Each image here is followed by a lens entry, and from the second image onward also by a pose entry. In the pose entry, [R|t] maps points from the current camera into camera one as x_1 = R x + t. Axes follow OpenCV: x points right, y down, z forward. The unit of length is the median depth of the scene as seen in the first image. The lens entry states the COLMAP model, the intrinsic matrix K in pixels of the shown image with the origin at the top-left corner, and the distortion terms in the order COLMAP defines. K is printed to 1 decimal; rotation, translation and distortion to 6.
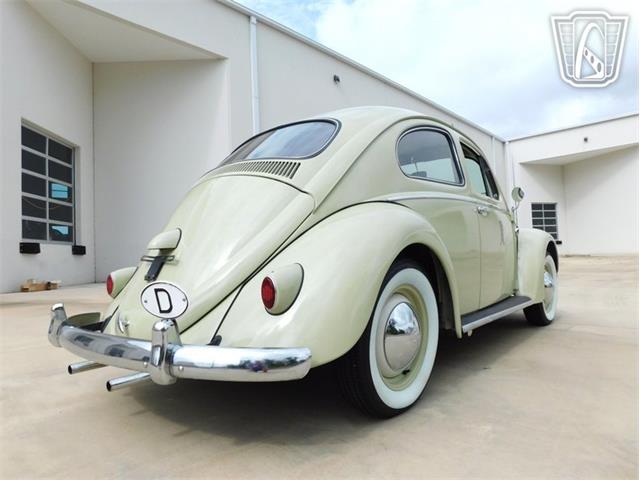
lens RADIAL K [[425.1, 0, 317.4], [0, 425.1, 238.5], [0, 0, 1]] dist [-0.067921, 0.057709]
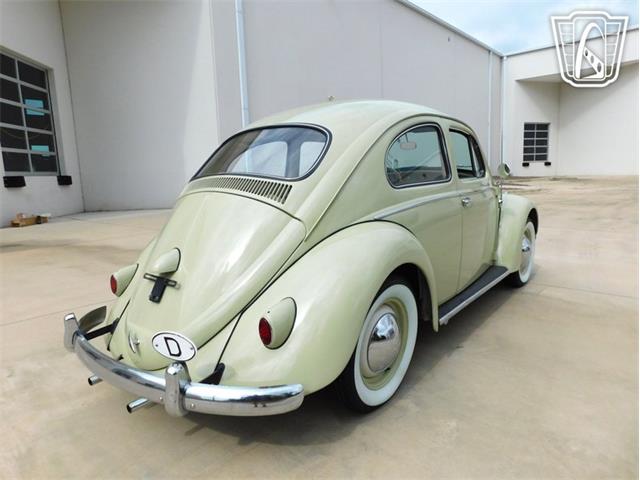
lens RADIAL K [[425.1, 0, 317.4], [0, 425.1, 238.5], [0, 0, 1]] dist [-0.067921, 0.057709]
pose [[0.999677, -0.002822, 0.025240, -0.003918], [-0.002288, 0.979757, 0.200177, -0.256284], [-0.025294, -0.200170, 0.979435, -0.039869]]
